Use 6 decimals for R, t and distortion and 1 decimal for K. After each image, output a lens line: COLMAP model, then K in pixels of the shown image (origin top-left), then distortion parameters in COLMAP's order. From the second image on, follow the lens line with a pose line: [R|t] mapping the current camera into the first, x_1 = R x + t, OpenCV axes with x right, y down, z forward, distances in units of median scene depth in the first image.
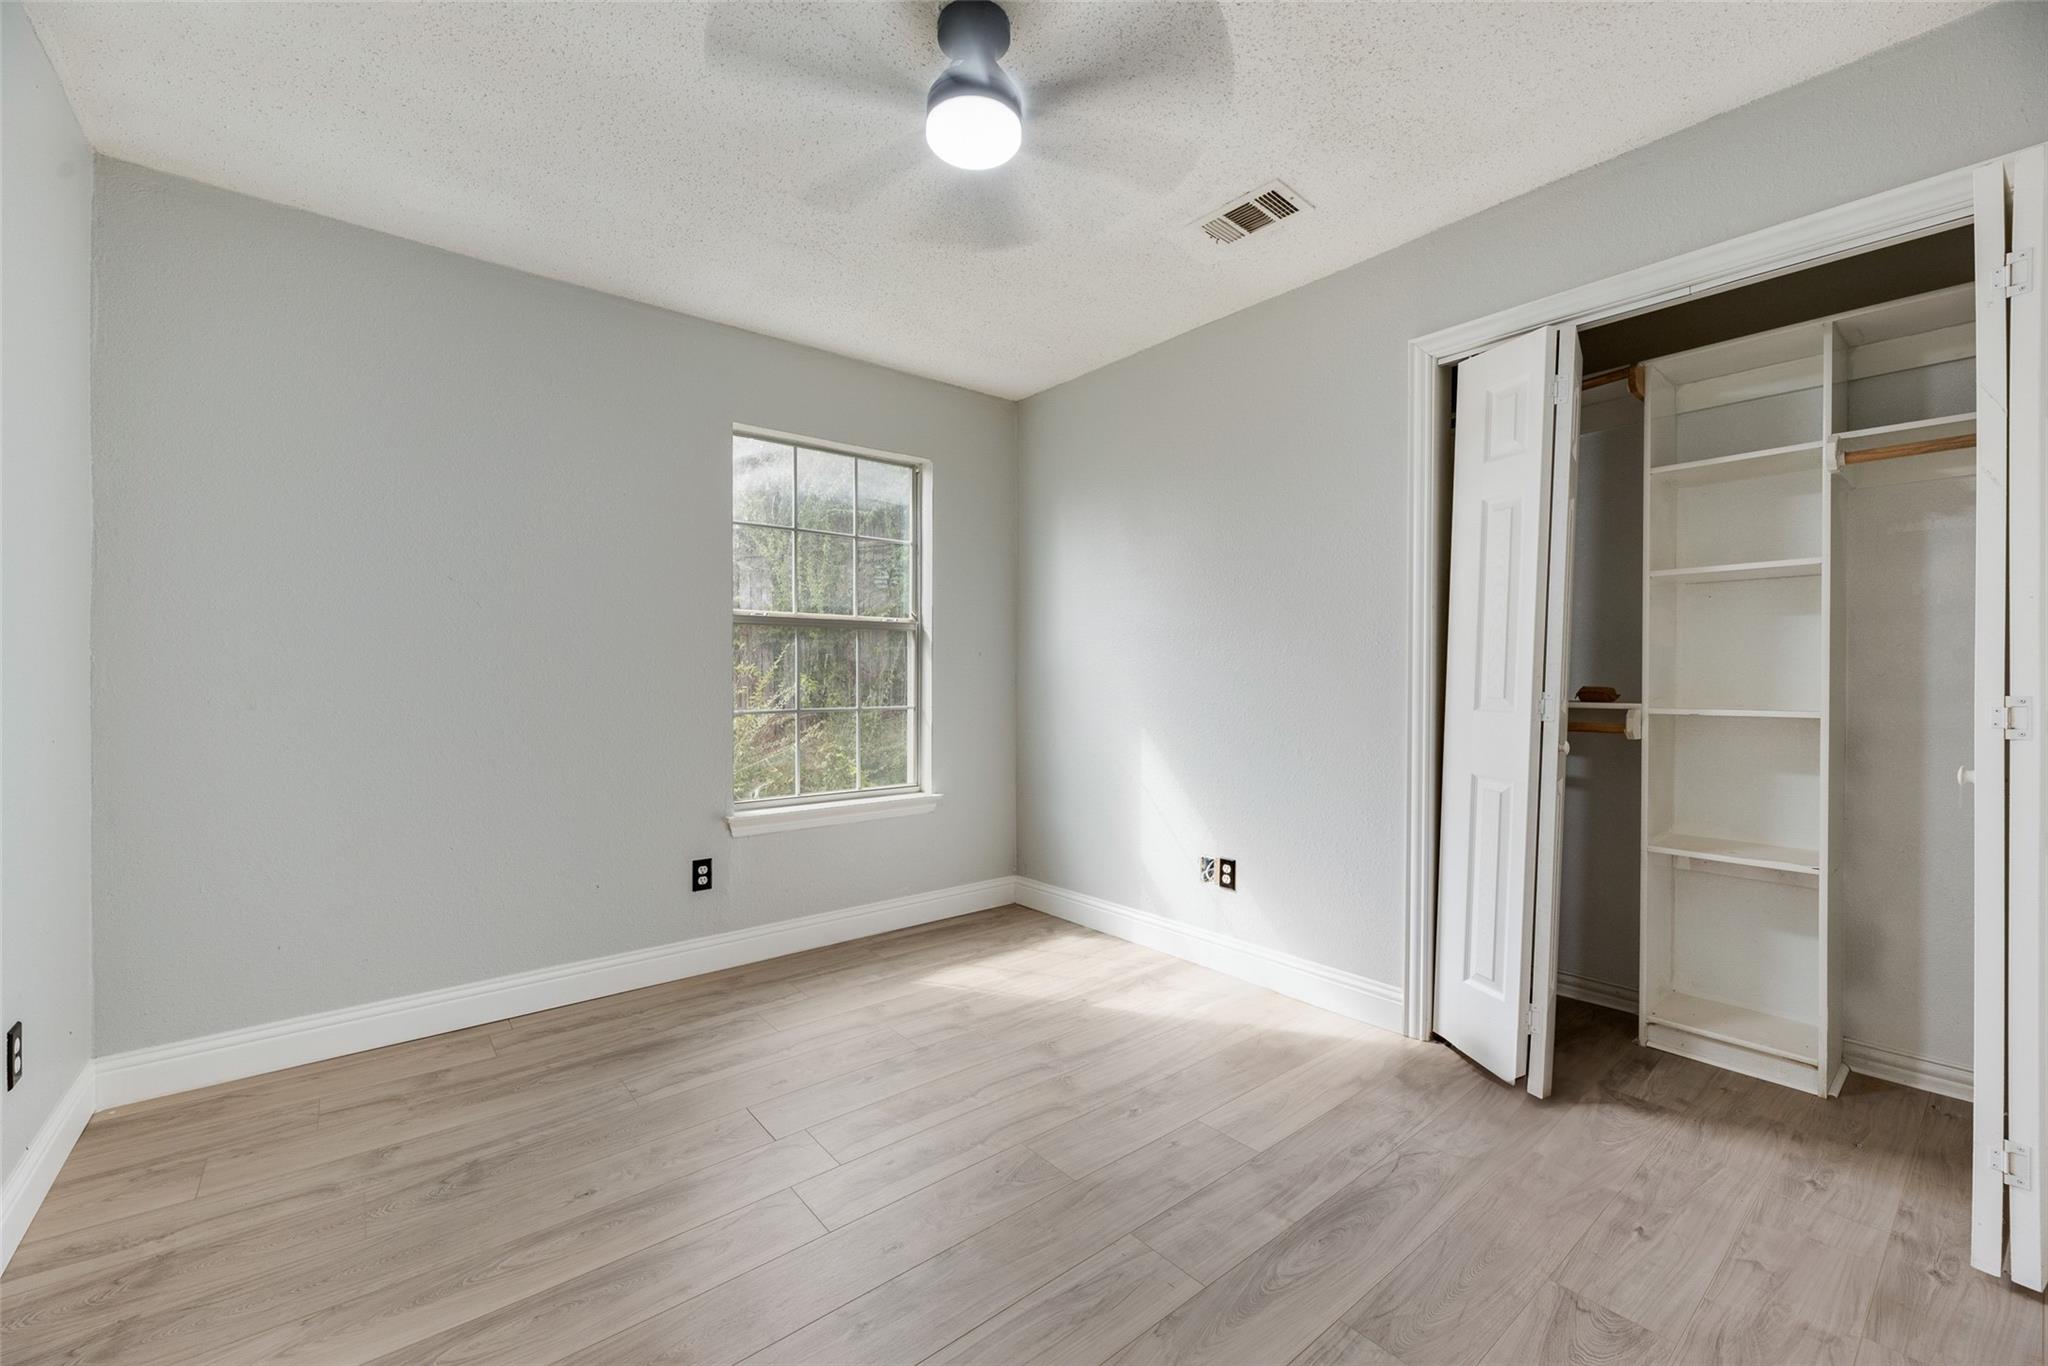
lens RADIAL K [[823.0, 0, 1024.0], [0, 823.0, 683.0], [0, 0, 1]] dist [-0.001846, -0.000078]
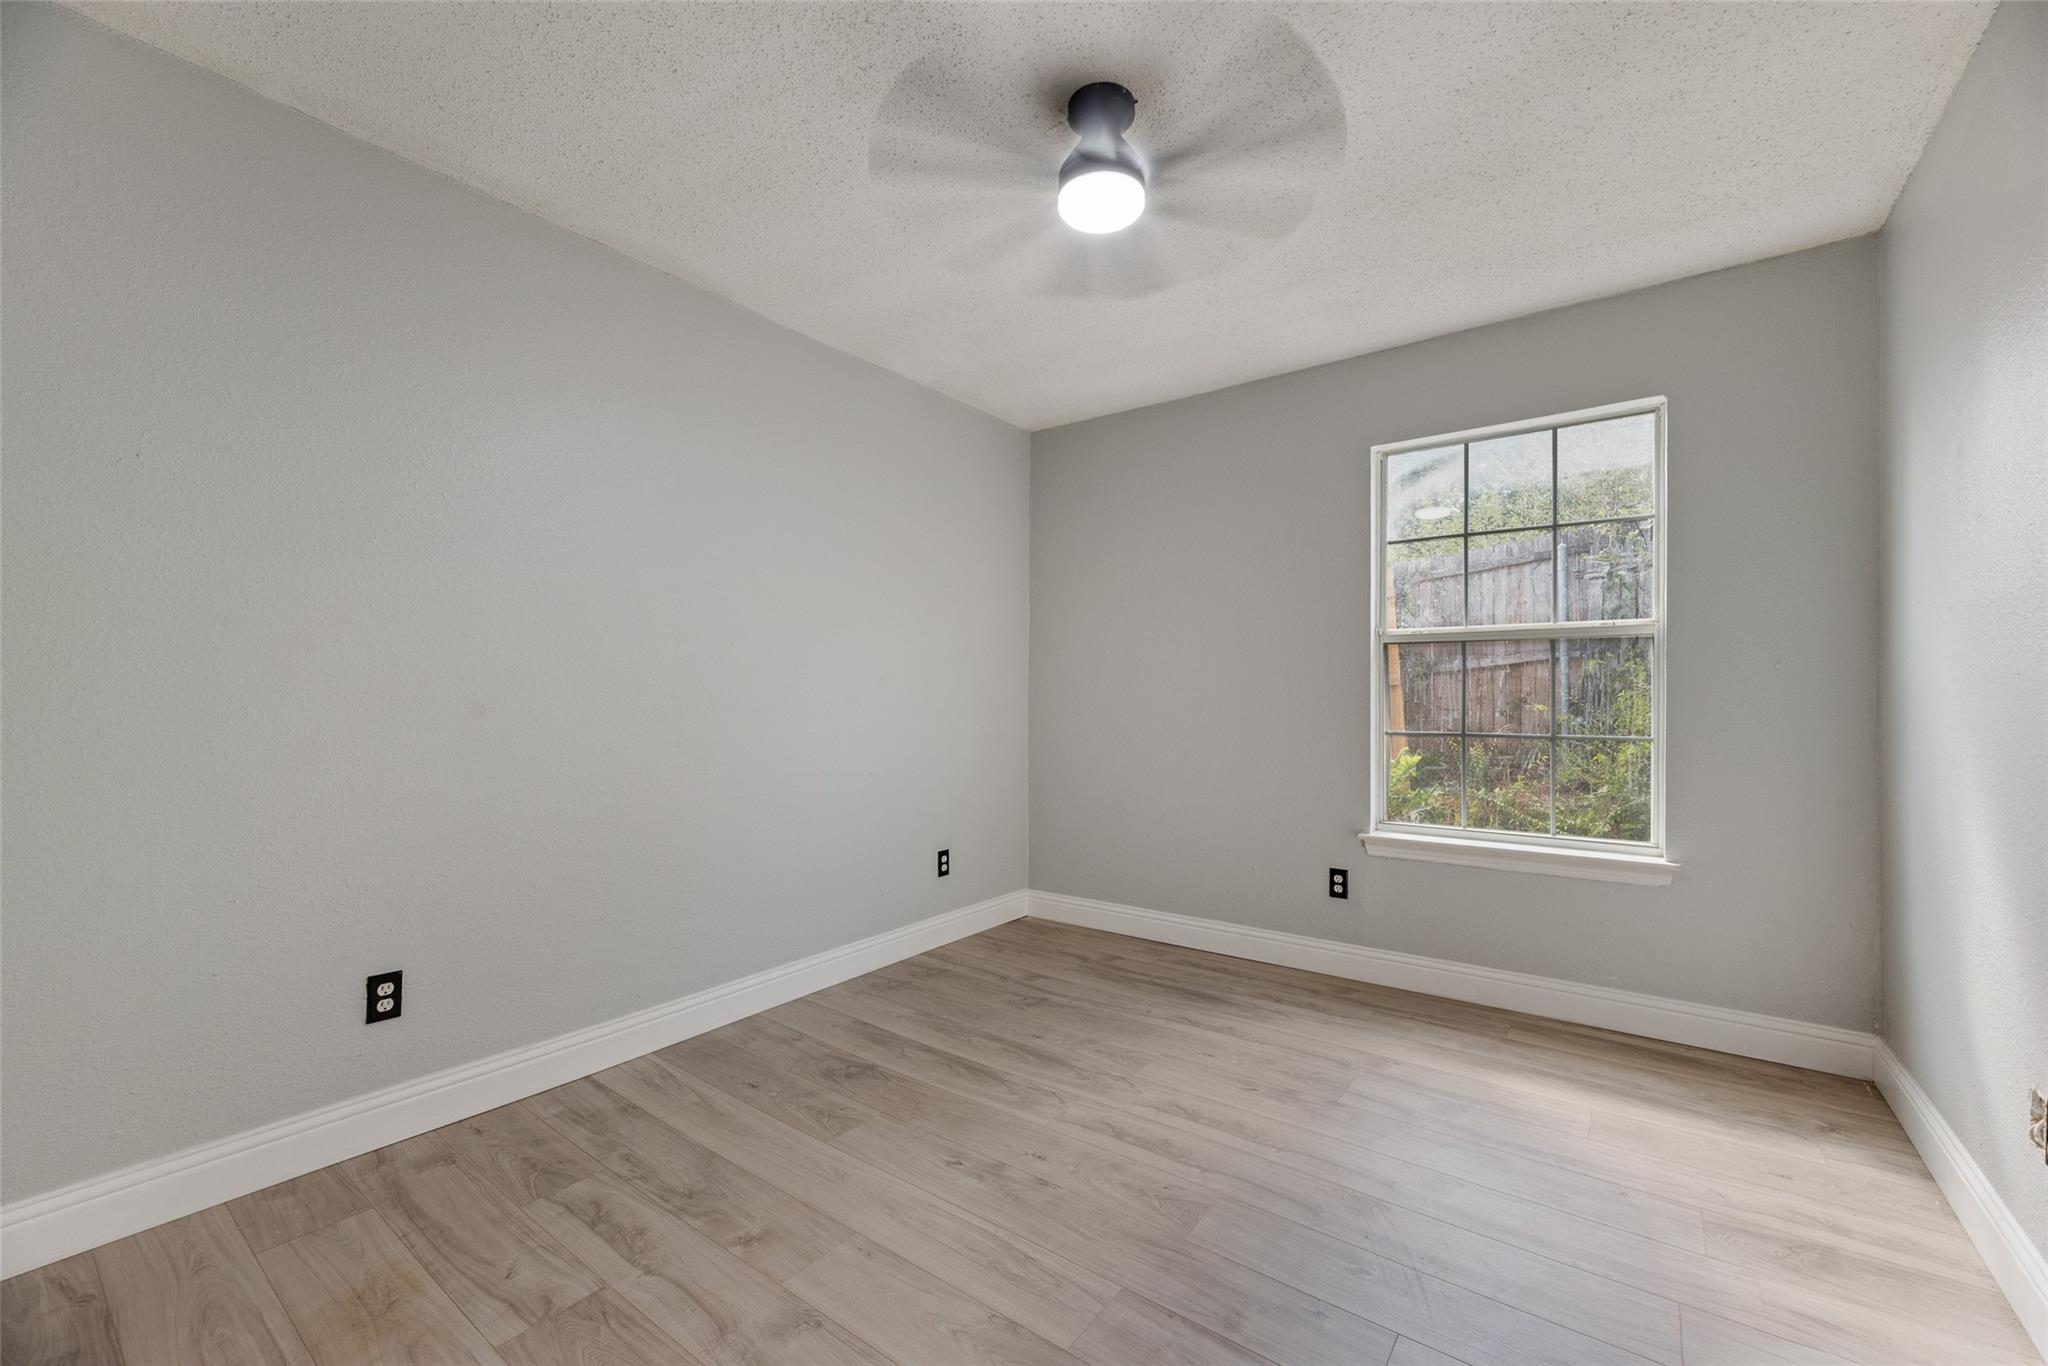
lens RADIAL K [[817.3, 0, 1024.7], [0, 817.3, 690.8], [0, 0, 1]] dist [-0.001271, -0.000081]
pose [[0.248084, -0.005627, -0.968722, 0.624281], [-0.012011, 0.999888, -0.008884, 0.000191], [0.968664, 0.013839, 0.247989, 0.405235]]
